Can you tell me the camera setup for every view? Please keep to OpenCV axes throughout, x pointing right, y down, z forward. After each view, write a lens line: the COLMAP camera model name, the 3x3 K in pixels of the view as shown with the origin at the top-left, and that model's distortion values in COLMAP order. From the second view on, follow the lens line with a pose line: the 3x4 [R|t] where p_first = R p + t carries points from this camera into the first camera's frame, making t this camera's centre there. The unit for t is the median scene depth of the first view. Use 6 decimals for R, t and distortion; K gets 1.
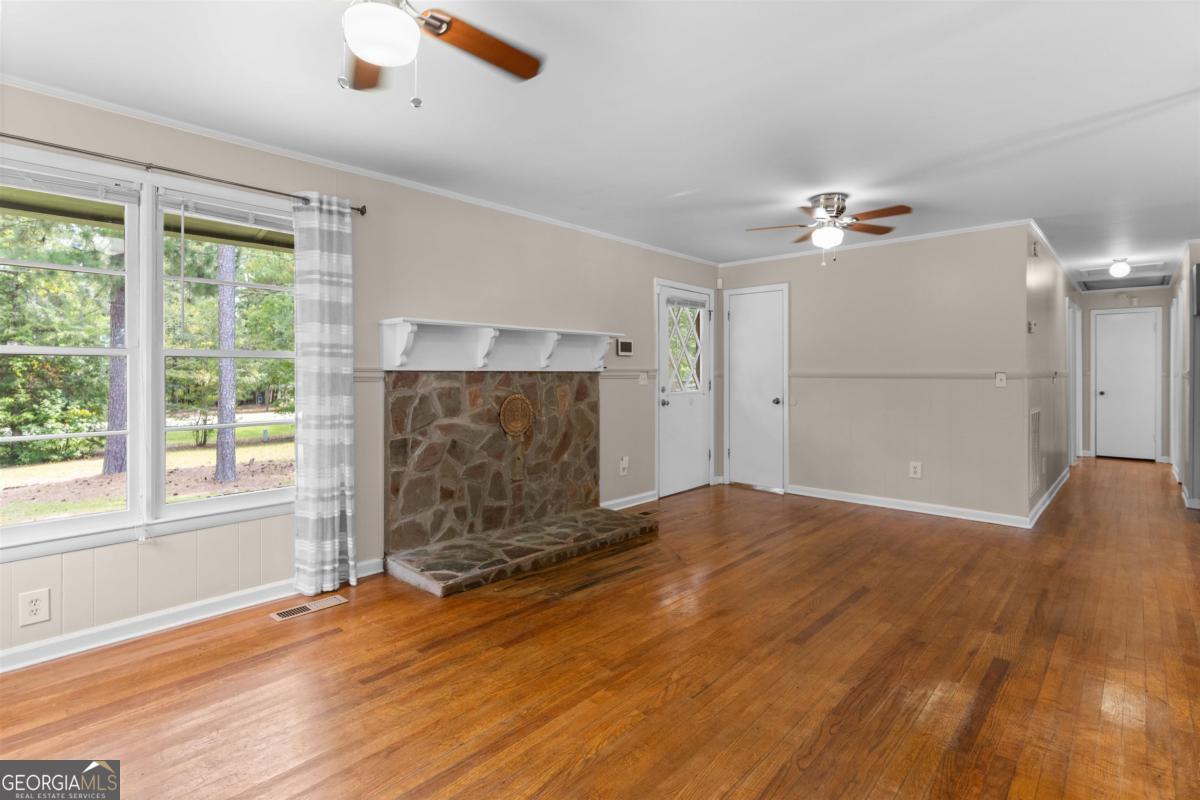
lens RADIAL K [[576.9, 0, 601.7], [0, 576.9, 372.7], [0, 0, 1]] dist [0.000299, -0.000422]
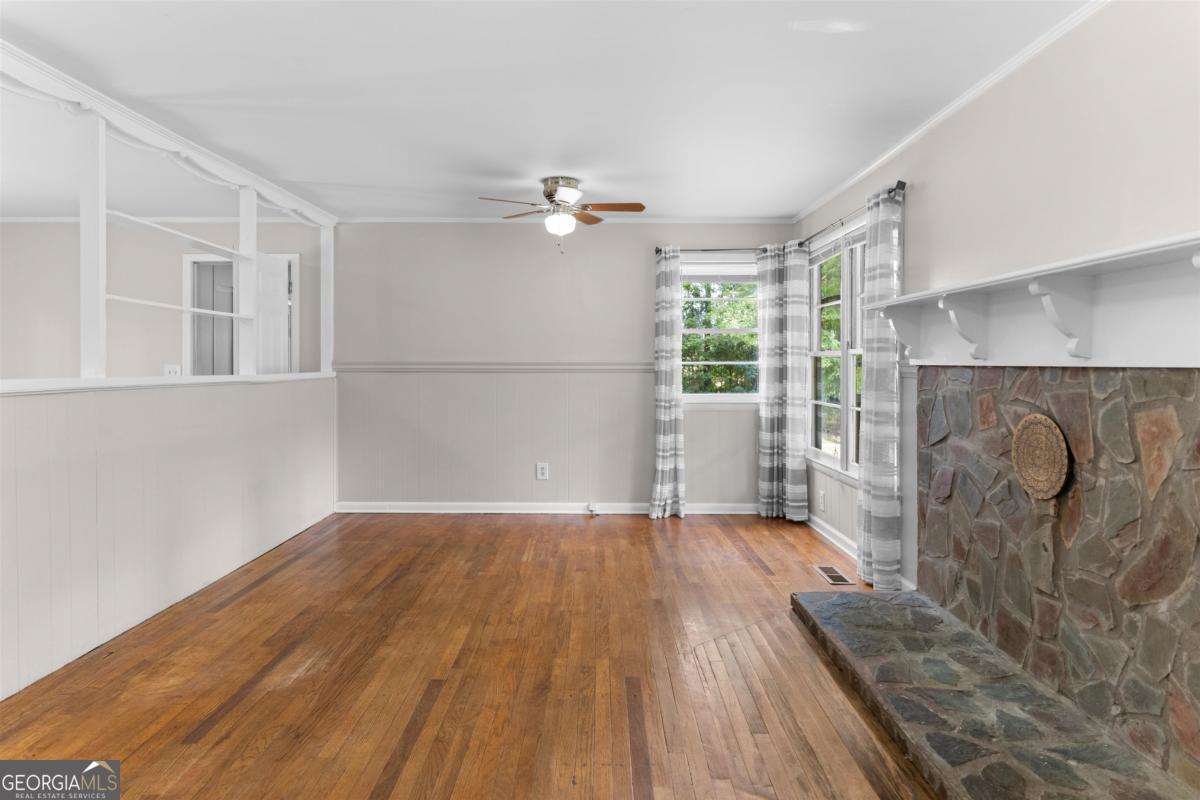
lens RADIAL K [[688.3, 0, 597.8], [0, 688.3, 367.2], [0, 0, 1]] dist [0.000529, 0.000112]
pose [[-0.737949, 0.001995, -0.674853, 0.550796], [0.000747, 0.999997, 0.002139, -0.003986], [0.674856, 0.001074, -0.737949, 1.239384]]
